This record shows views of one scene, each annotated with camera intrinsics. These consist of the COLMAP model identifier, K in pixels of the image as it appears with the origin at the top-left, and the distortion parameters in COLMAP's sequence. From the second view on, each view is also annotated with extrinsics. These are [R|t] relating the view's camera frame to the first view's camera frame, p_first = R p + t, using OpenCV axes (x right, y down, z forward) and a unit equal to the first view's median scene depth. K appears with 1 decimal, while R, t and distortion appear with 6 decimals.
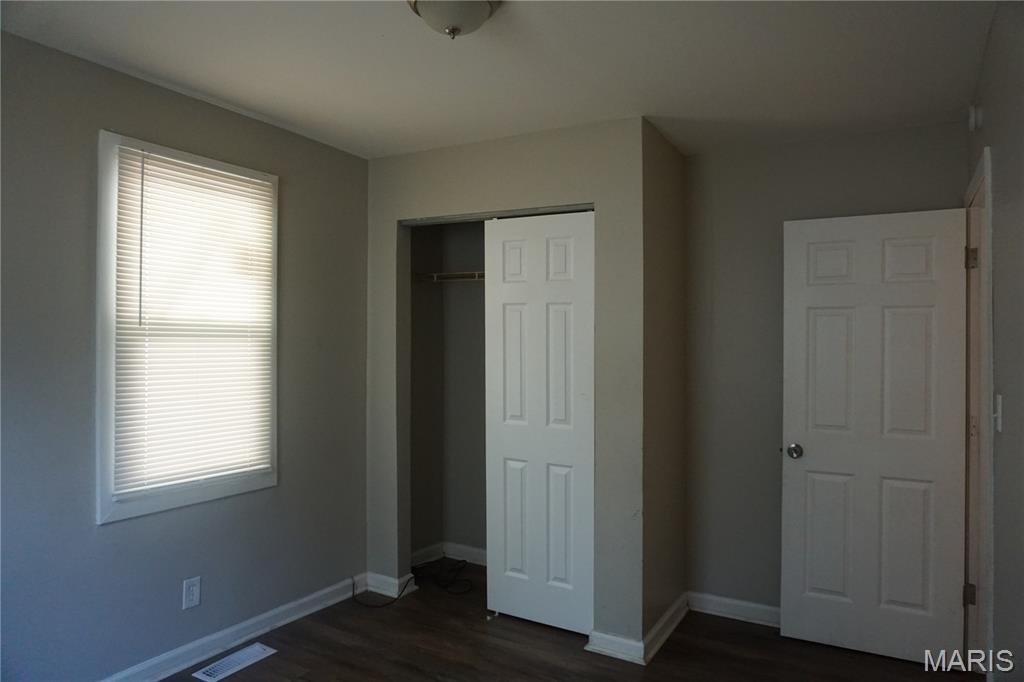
lens RADIAL K [[676.8, 0, 513.1], [0, 676.8, 343.2], [0, 0, 1]] dist [-0.028328, 0.006061]
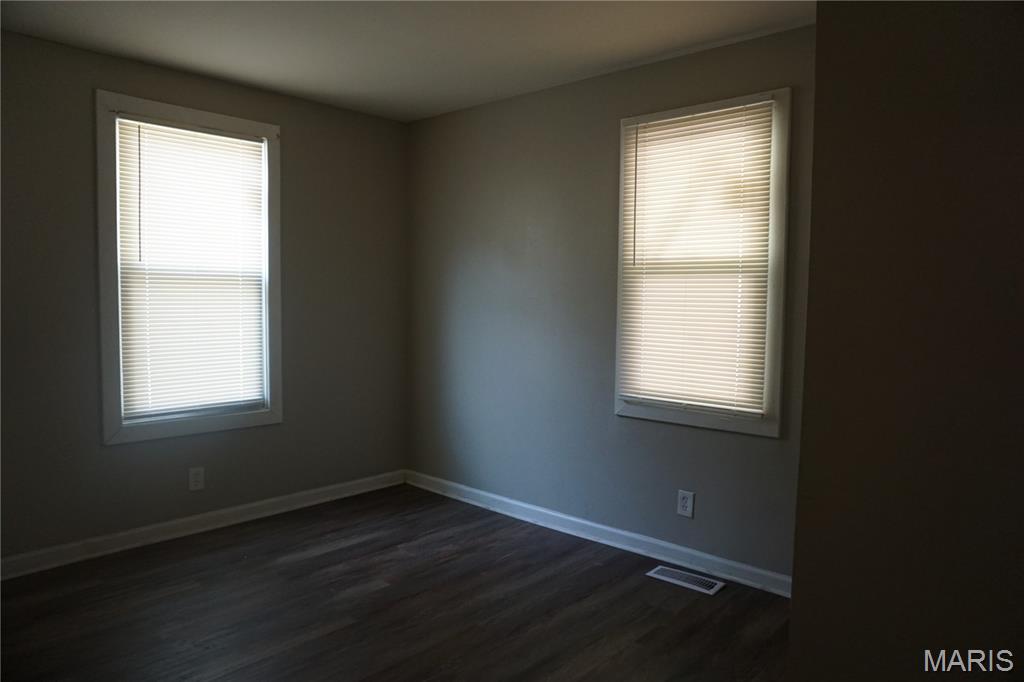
lens RADIAL K [[676.8, 0, 516.2], [0, 676.8, 334.0], [0, 0, 1]] dist [-0.028328, 0.006061]
pose [[-0.205071, 0.055264, -0.977186, 0.702458], [-0.008422, 0.998268, 0.058224, 0.028239], [0.978711, 0.020170, -0.204251, 1.002305]]
